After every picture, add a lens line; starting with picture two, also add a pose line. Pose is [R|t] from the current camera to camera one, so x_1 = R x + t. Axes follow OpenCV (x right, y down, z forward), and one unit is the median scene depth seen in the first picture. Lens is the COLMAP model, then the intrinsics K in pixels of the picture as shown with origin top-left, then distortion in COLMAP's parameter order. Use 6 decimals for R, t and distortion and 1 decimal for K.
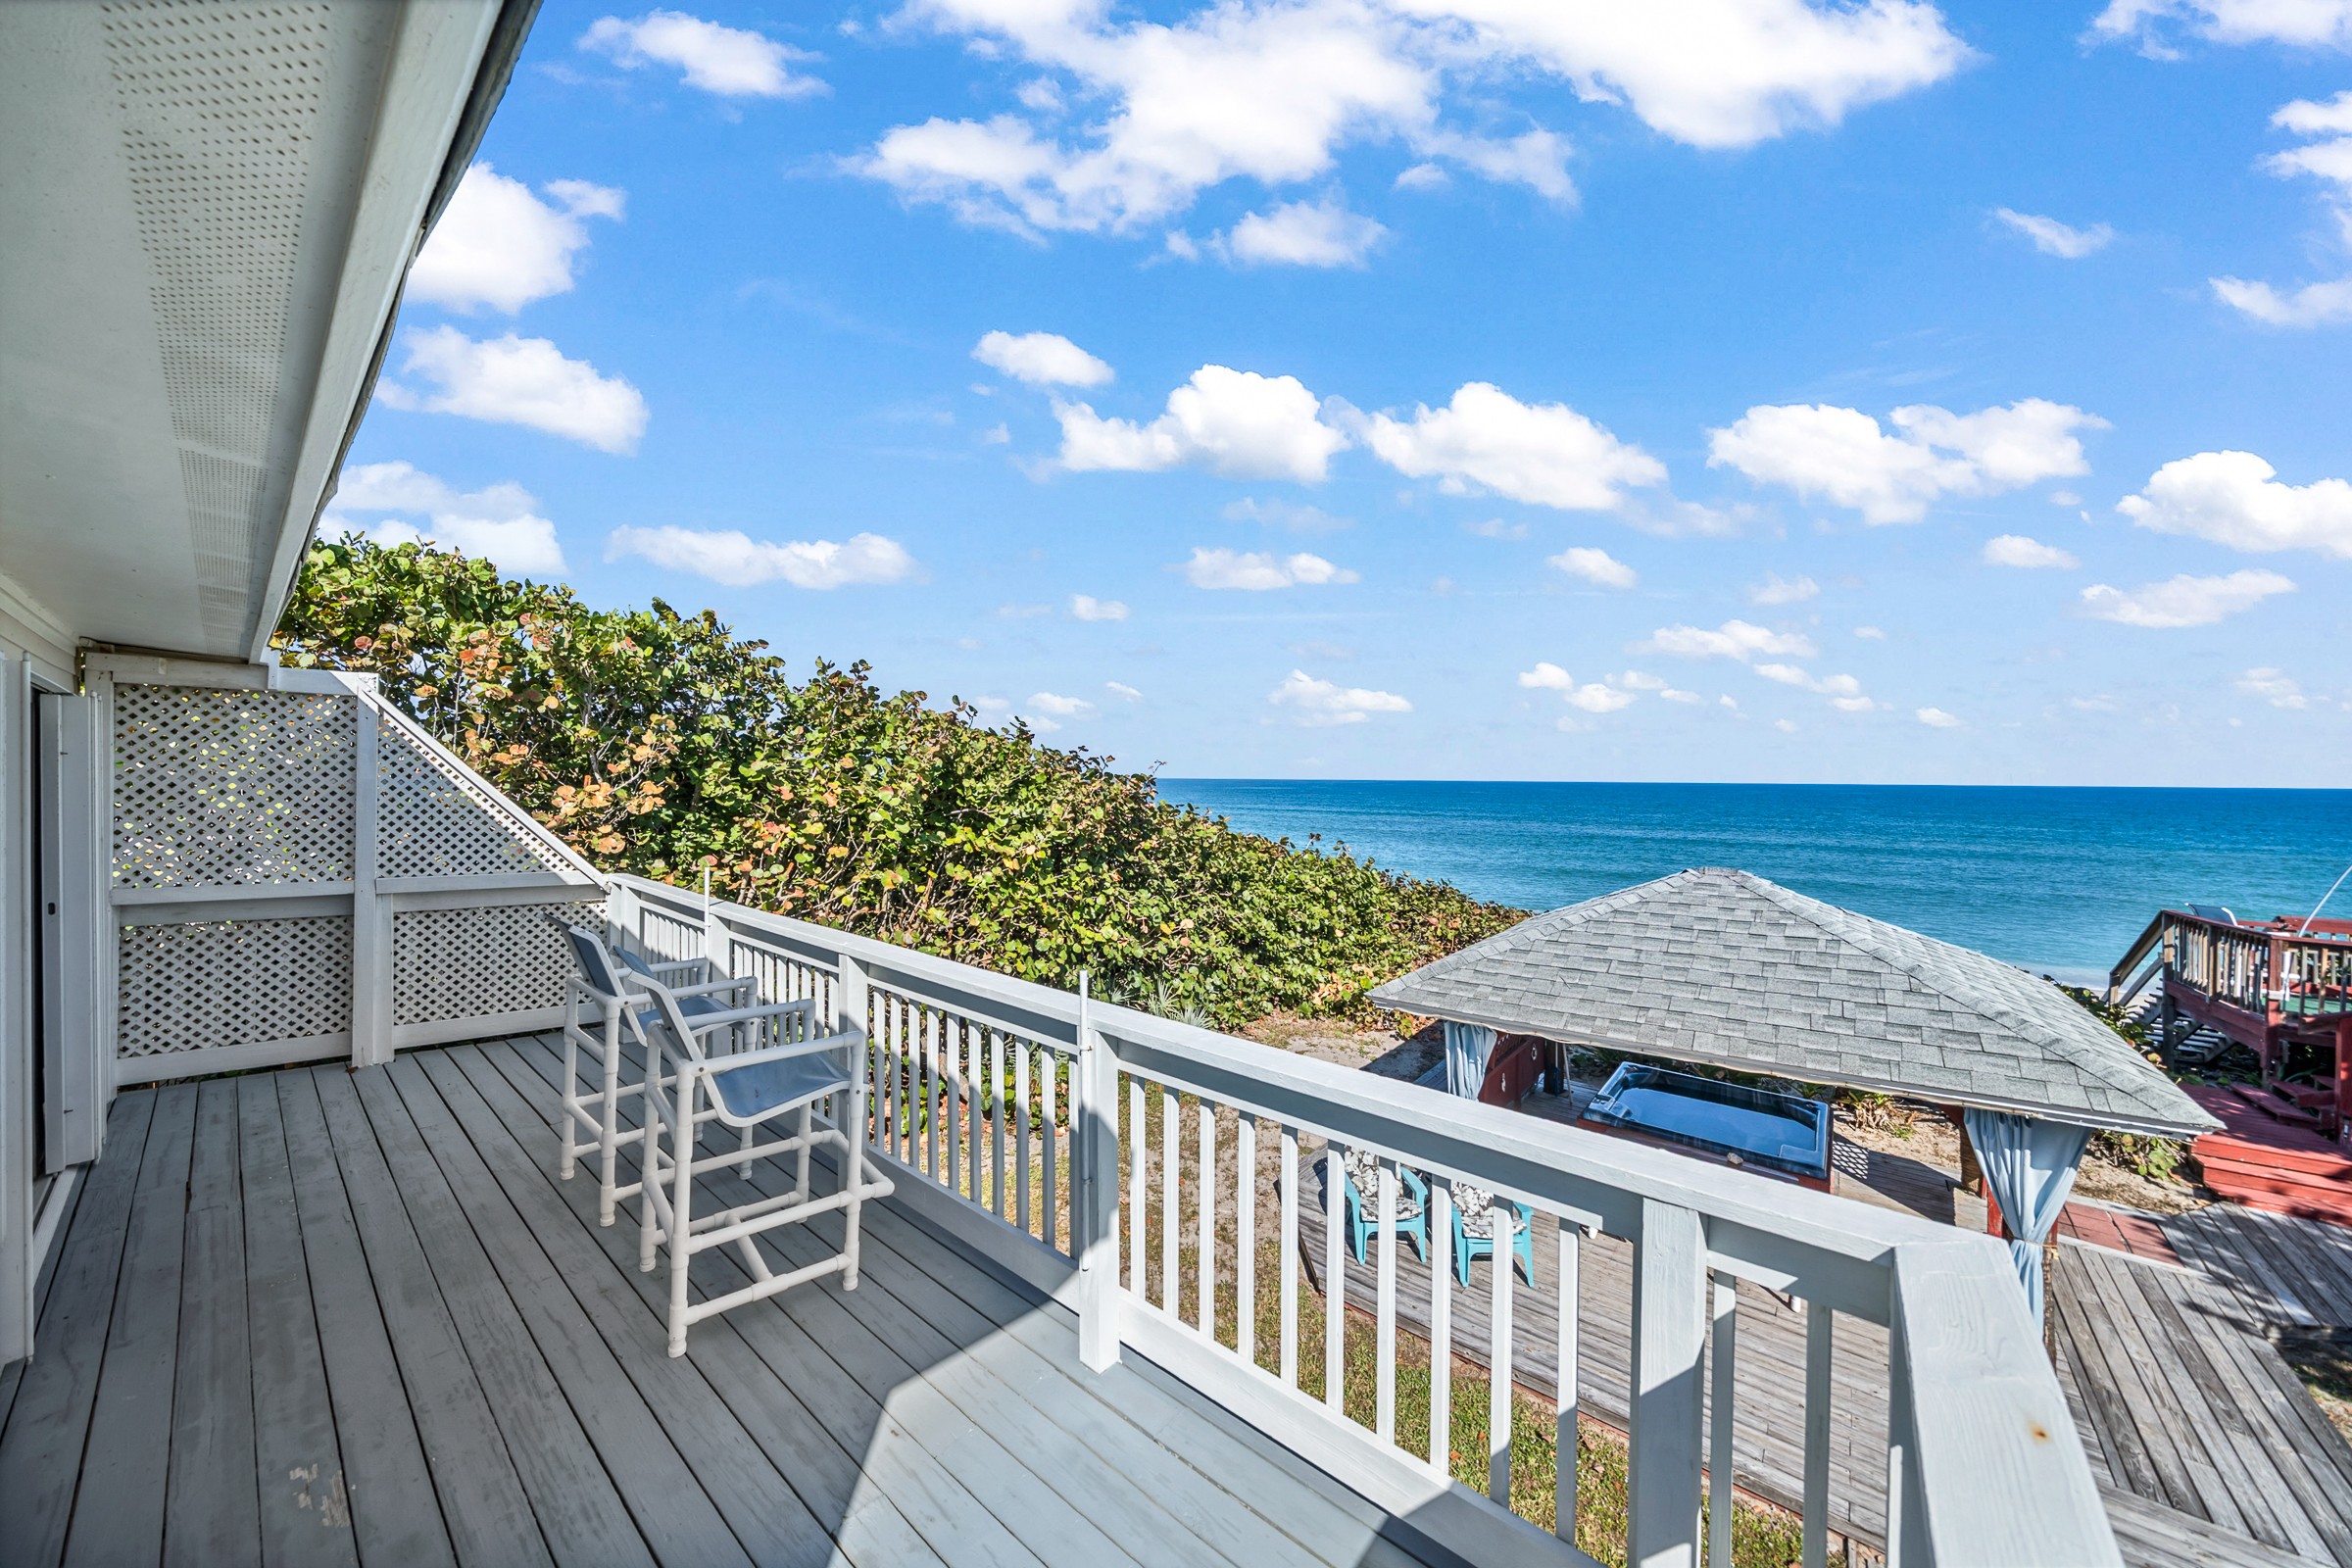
lens RADIAL K [[822.8, 0, 1173.2], [0, 822.8, 783.8], [0, 0, 1]] dist [-0.000556, -0.000016]
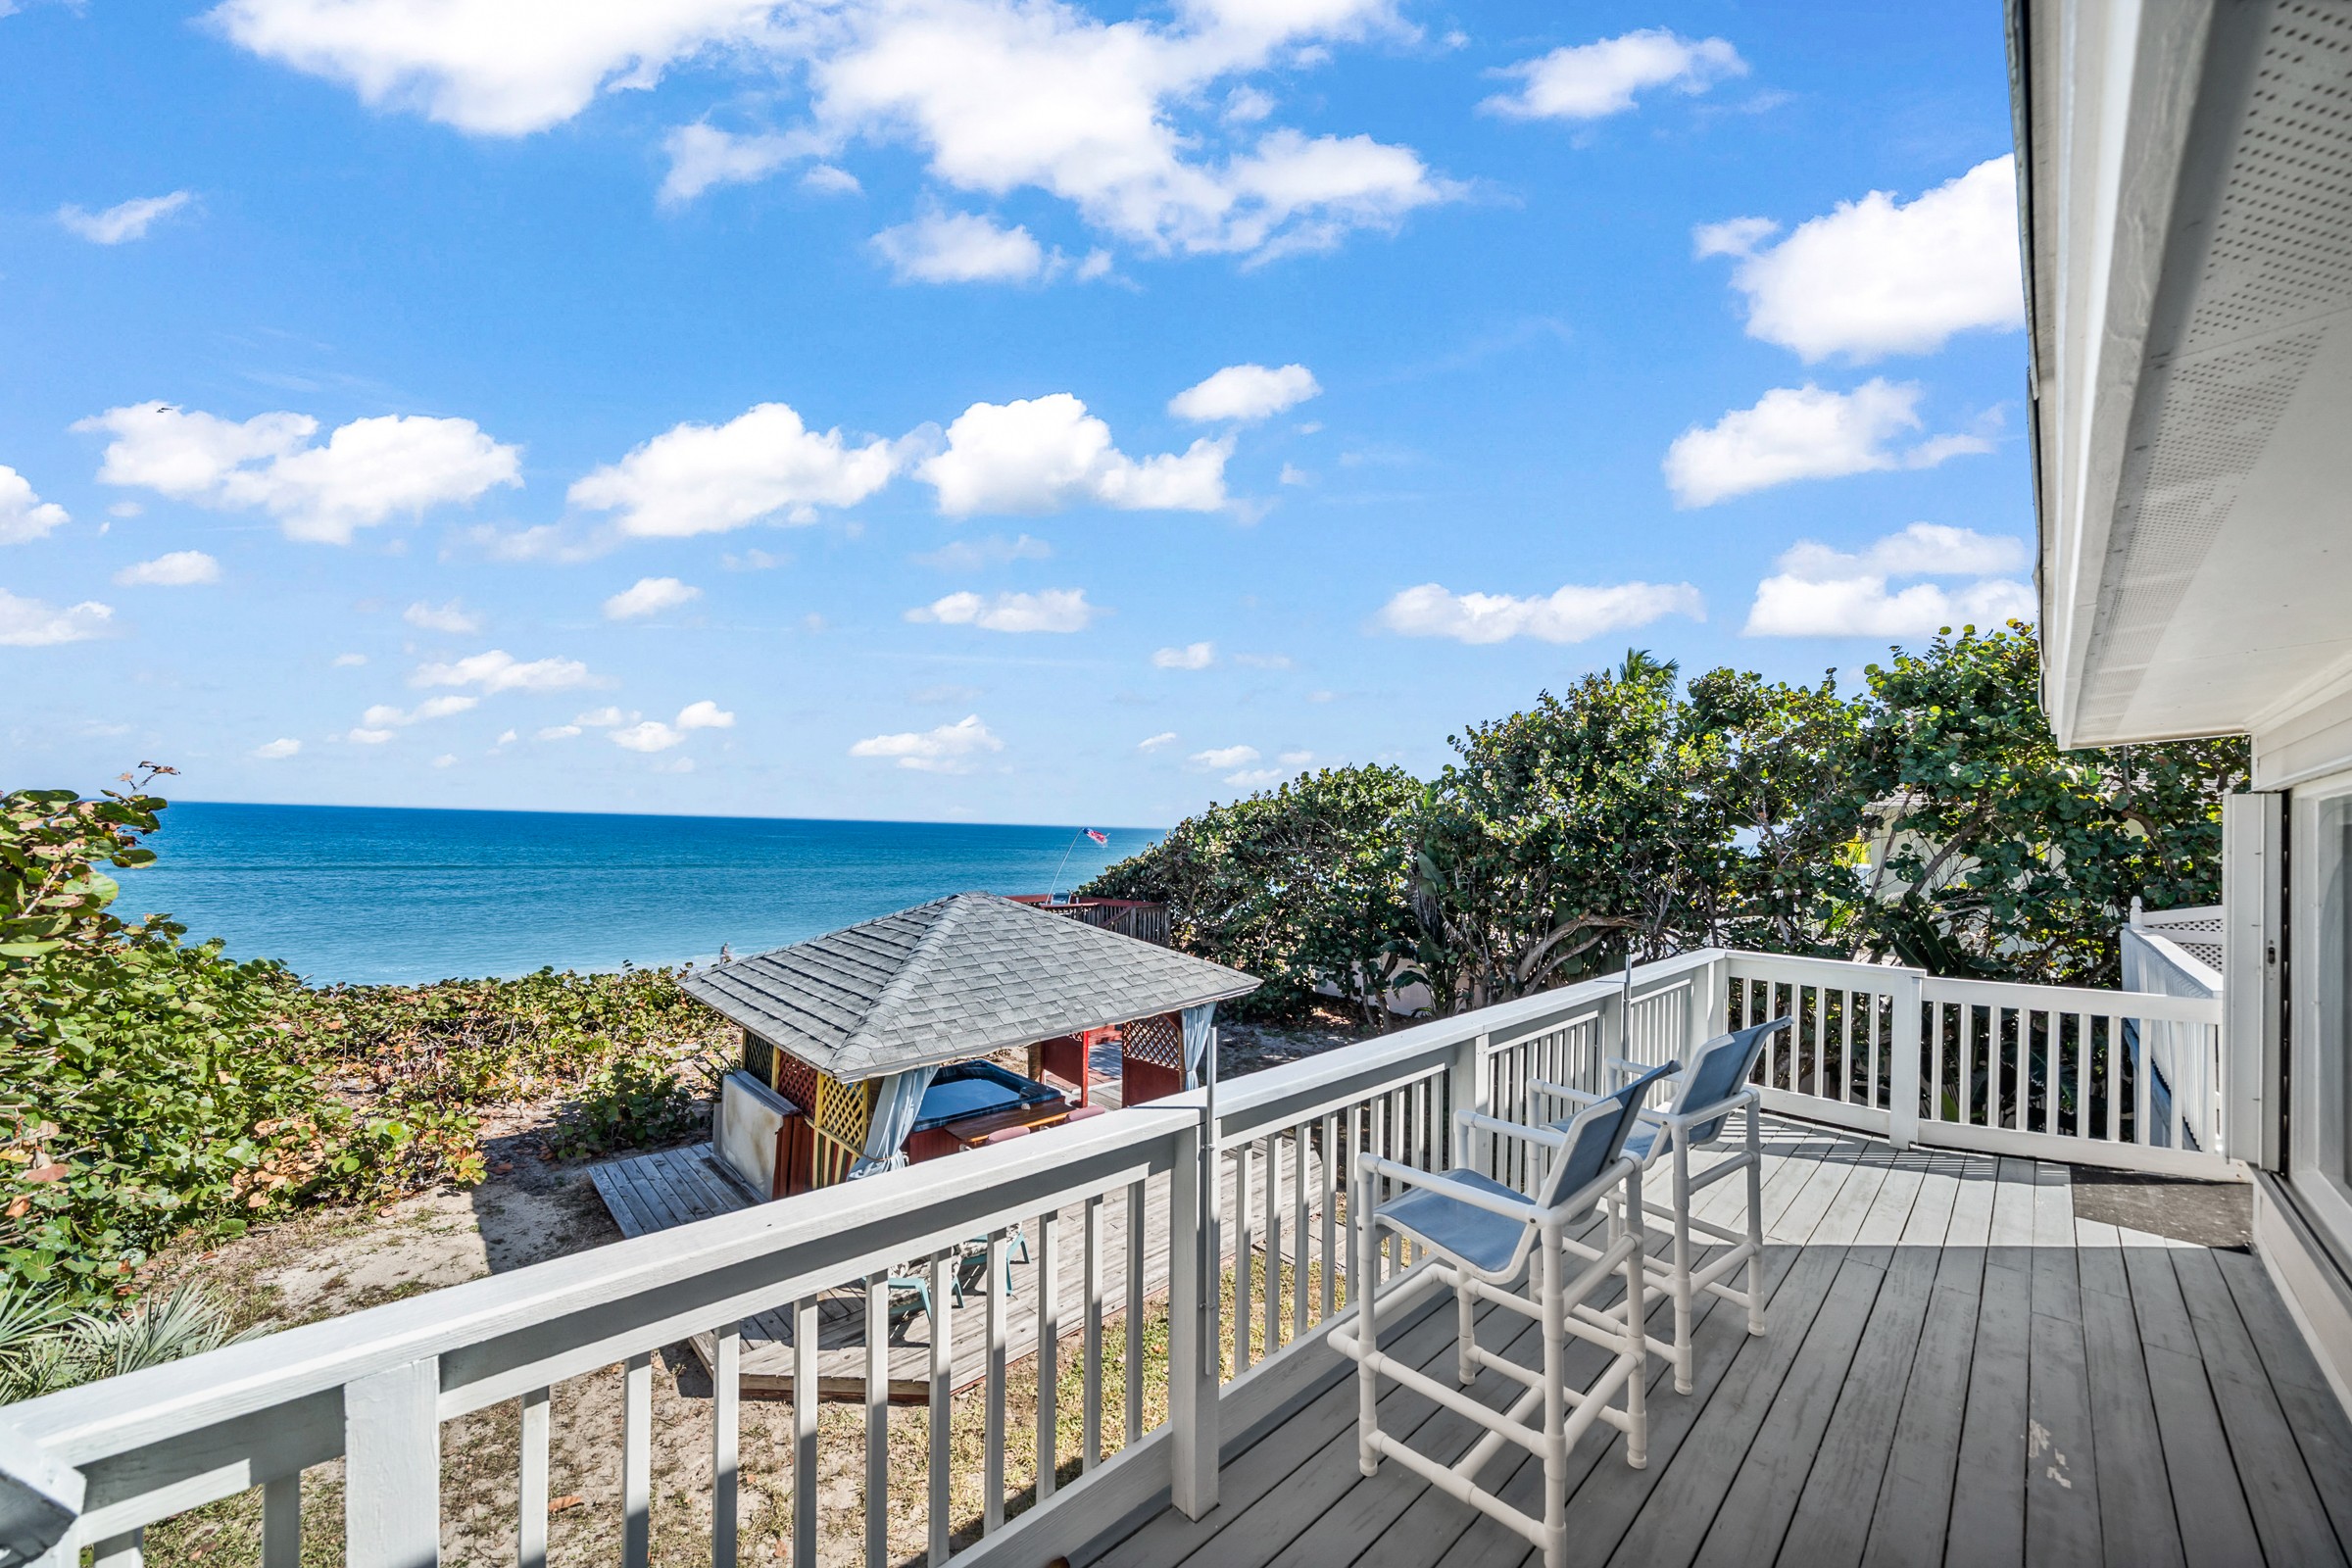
lens RADIAL K [[827.4, 0, 1174.6], [0, 827.4, 811.2], [0, 0, 1]] dist [-0.002494, -0.000011]
pose [[0.105385, 0.038190, 0.993698, -0.554155], [-0.028720, 0.998962, -0.035346, -0.008451], [-0.994017, -0.024814, 0.106373, 0.497838]]
